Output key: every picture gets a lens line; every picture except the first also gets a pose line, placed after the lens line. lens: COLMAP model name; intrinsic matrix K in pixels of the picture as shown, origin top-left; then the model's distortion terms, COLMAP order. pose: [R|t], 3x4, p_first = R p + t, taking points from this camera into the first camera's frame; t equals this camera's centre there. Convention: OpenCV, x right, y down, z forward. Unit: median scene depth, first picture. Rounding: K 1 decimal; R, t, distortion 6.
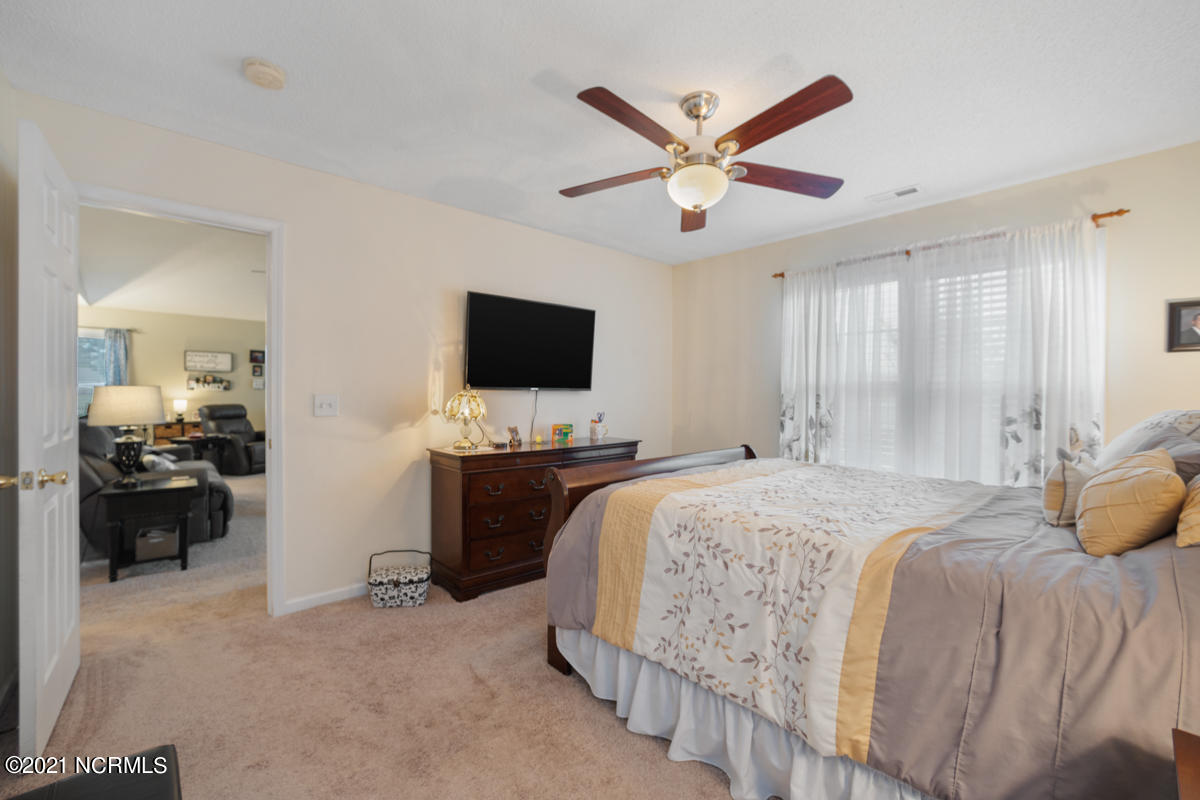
lens RADIAL K [[490.5, 0, 591.4], [0, 490.5, 393.3], [0, 0, 1]] dist [-0.023984, 0.005818]
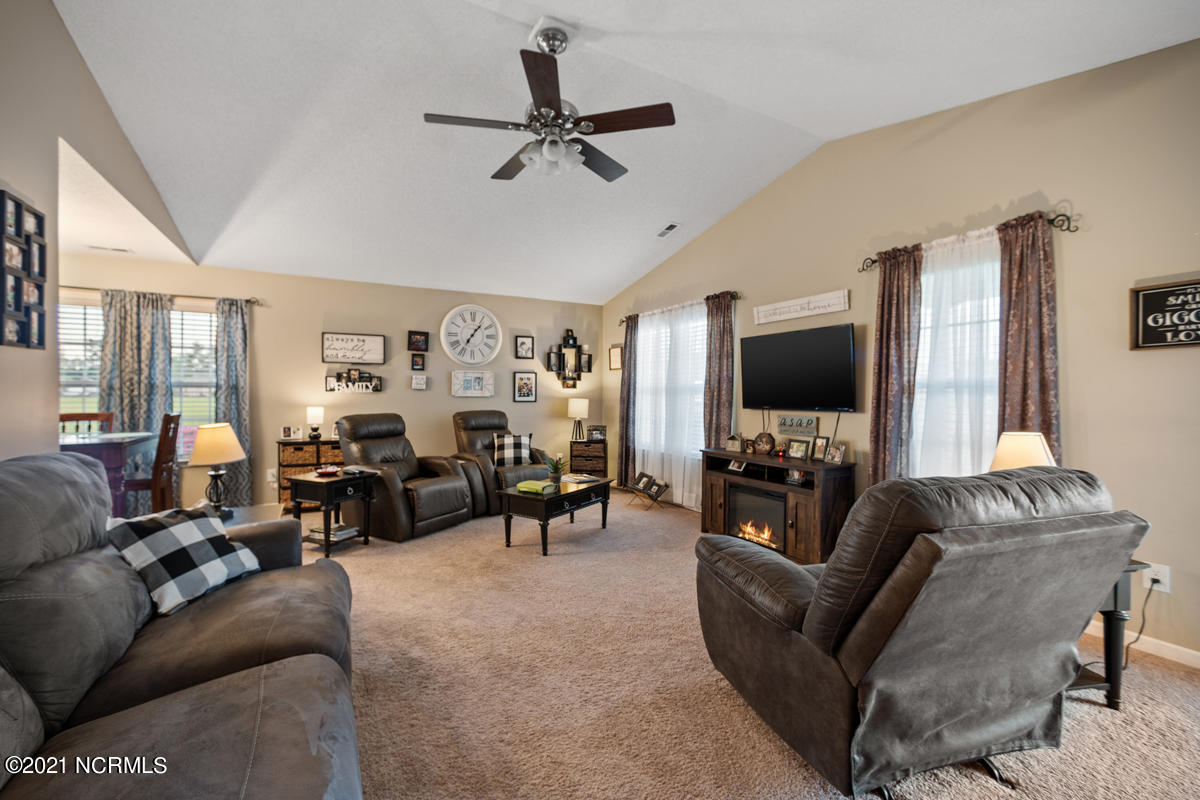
lens RADIAL K [[490.5, 0, 588.9], [0, 490.5, 396.7], [0, 0, 1]] dist [-0.023984, 0.005818]
pose [[0.968724, 0.003320, -0.248119, -0.322734], [-0.000534, 0.999936, 0.011293, -0.007597], [0.248141, -0.010808, 0.968664, 0.446485]]
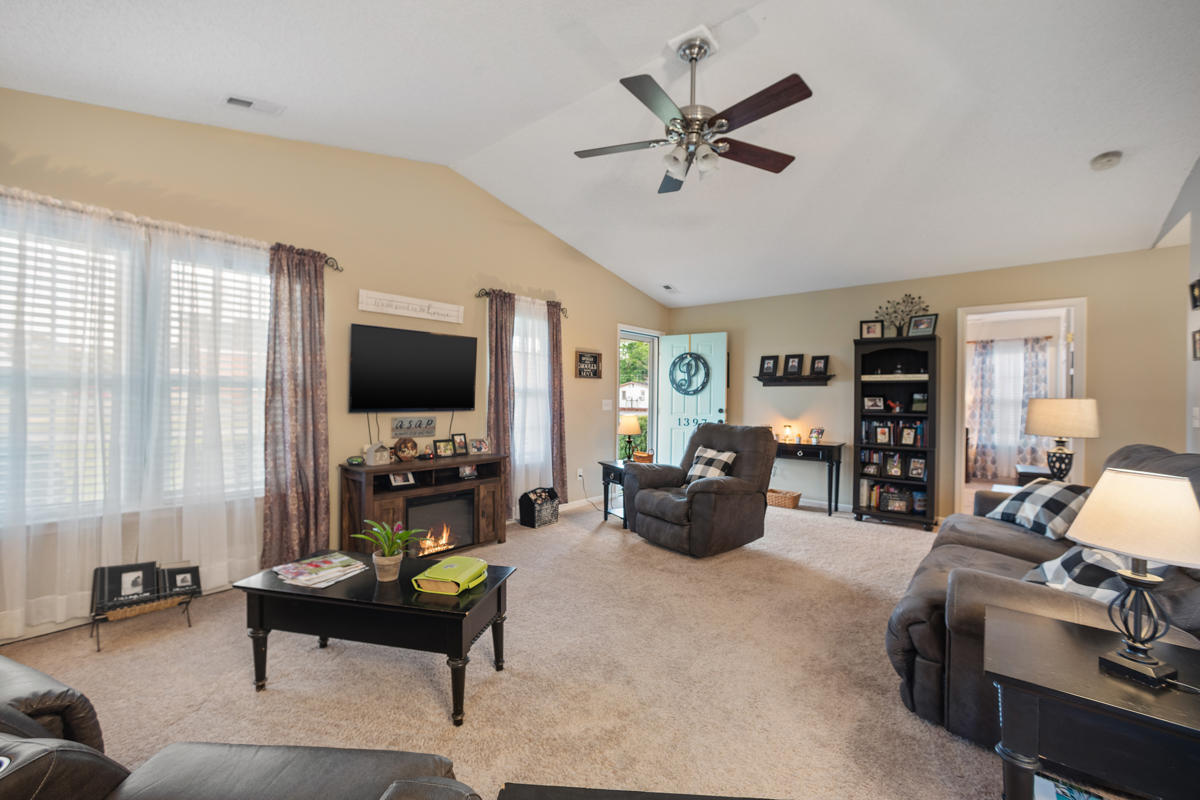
lens RADIAL K [[490.5, 0, 601.1], [0, 490.5, 401.8], [0, 0, 1]] dist [-0.023984, 0.005818]
pose [[-0.121321, -0.008290, 0.992579, -0.933683], [-0.017560, 0.999827, 0.006204, -0.002885], [-0.992458, -0.016677, -0.121446, 1.034302]]
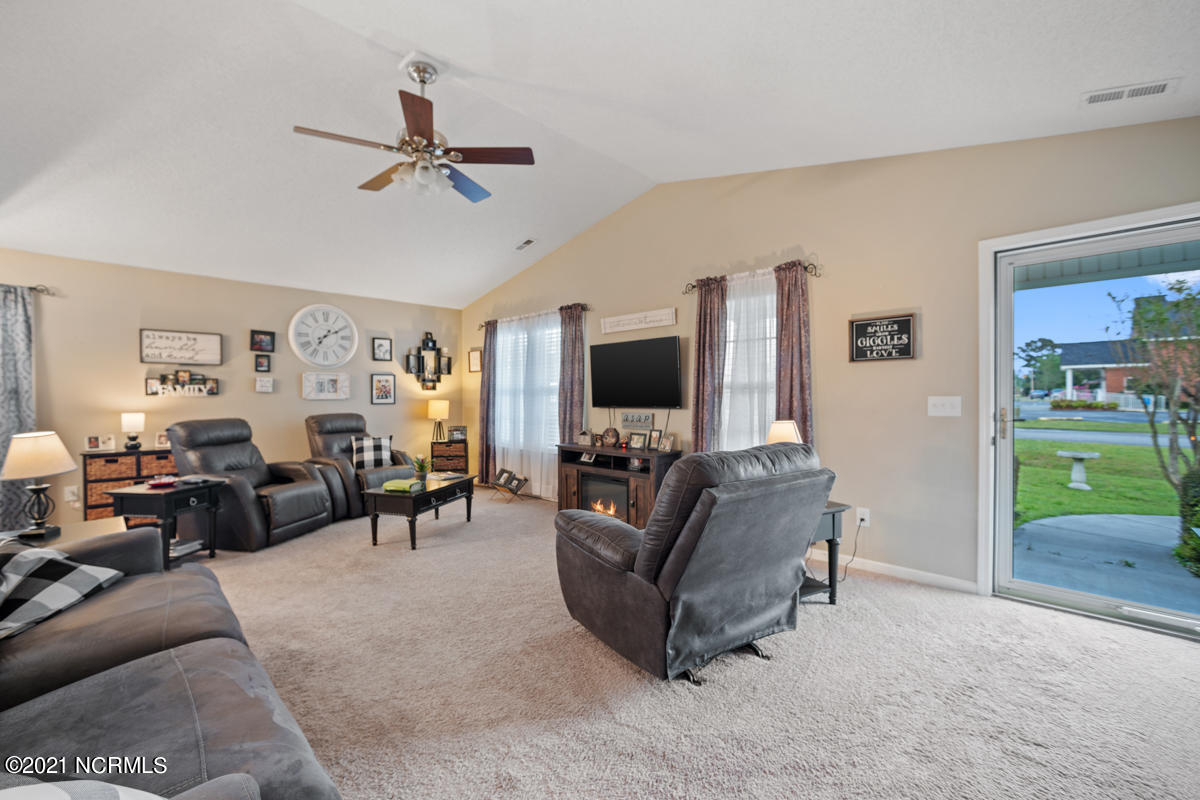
lens RADIAL K [[490.5, 0, 601.7], [0, 490.5, 397.5], [0, 0, 1]] dist [-0.023984, 0.005818]
pose [[0.997566, -0.006052, 0.069459, -0.323548], [0.005195, 0.999908, 0.012508, -0.008998], [-0.069528, -0.012116, 0.997506, 0.377765]]
